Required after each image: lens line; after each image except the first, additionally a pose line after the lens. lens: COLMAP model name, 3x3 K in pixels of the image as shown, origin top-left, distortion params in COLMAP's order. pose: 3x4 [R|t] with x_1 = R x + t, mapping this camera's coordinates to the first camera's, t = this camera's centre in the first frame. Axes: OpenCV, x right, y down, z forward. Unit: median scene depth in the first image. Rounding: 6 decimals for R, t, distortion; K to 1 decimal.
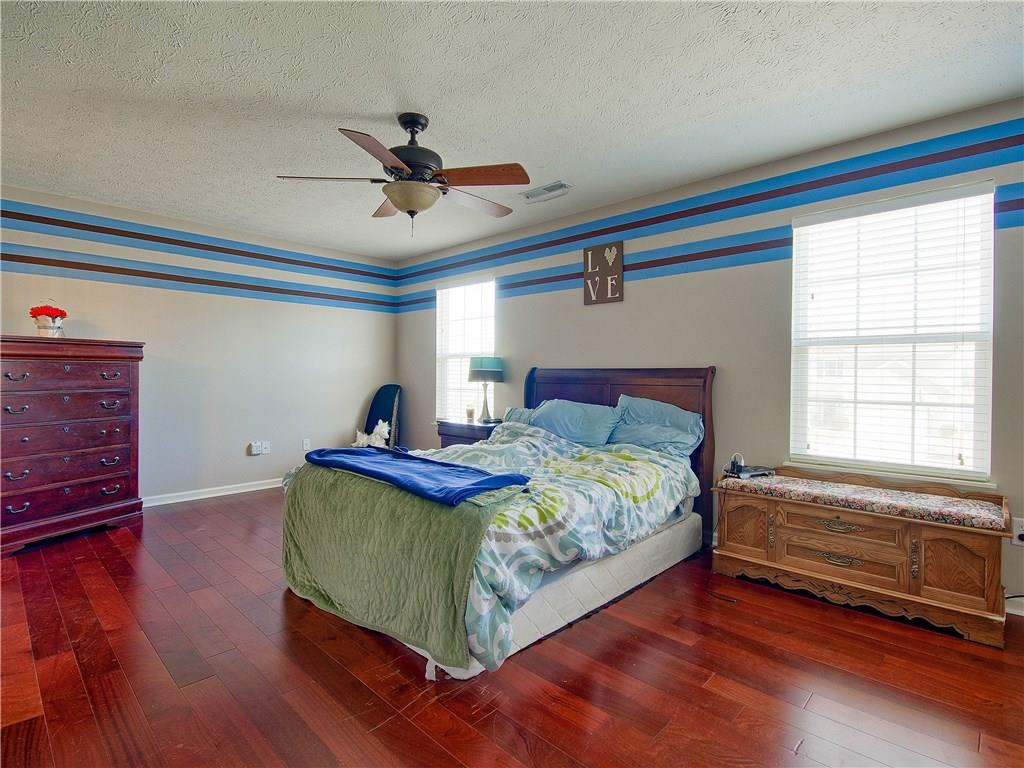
lens RADIAL K [[511.6, 0, 515.8], [0, 511.6, 381.5], [0, 0, 1]] dist [0.005605, -0.008358]
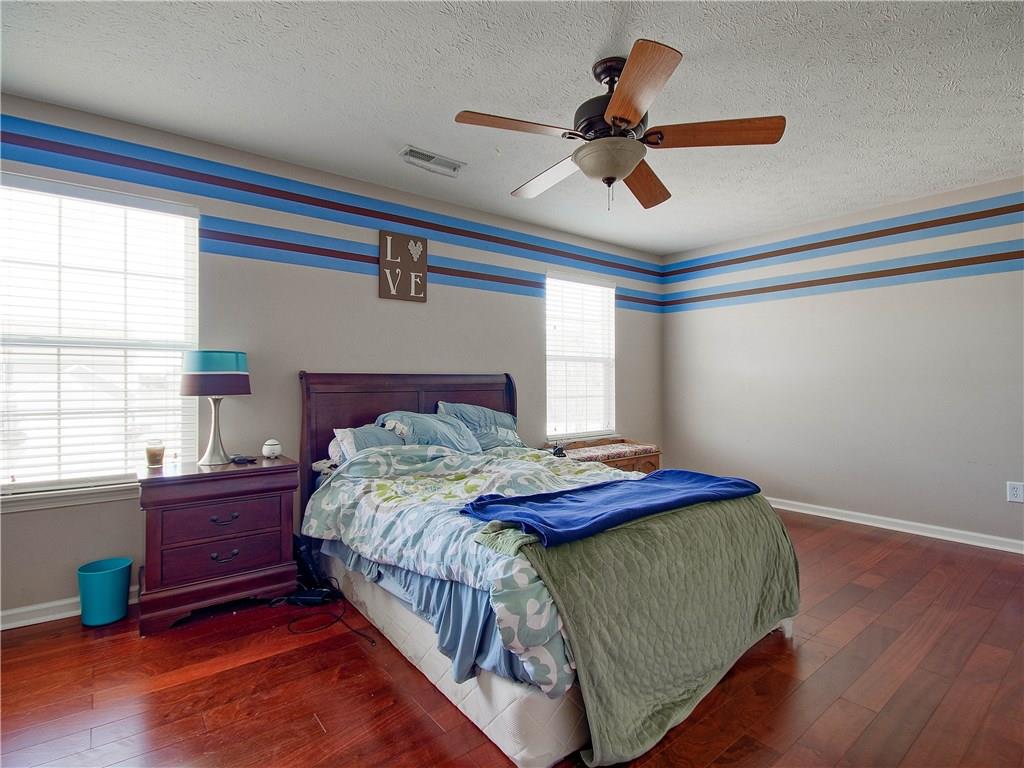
lens RADIAL K [[548.7, 0, 513.1], [0, 548.7, 381.2], [0, 0, 1]] dist [-0.006954, -0.000366]
pose [[0.109276, -0.005430, 0.993997, -0.763132], [0.016490, 0.999857, 0.003649, -0.013592], [-0.993875, 0.015993, 0.109350, 0.720964]]
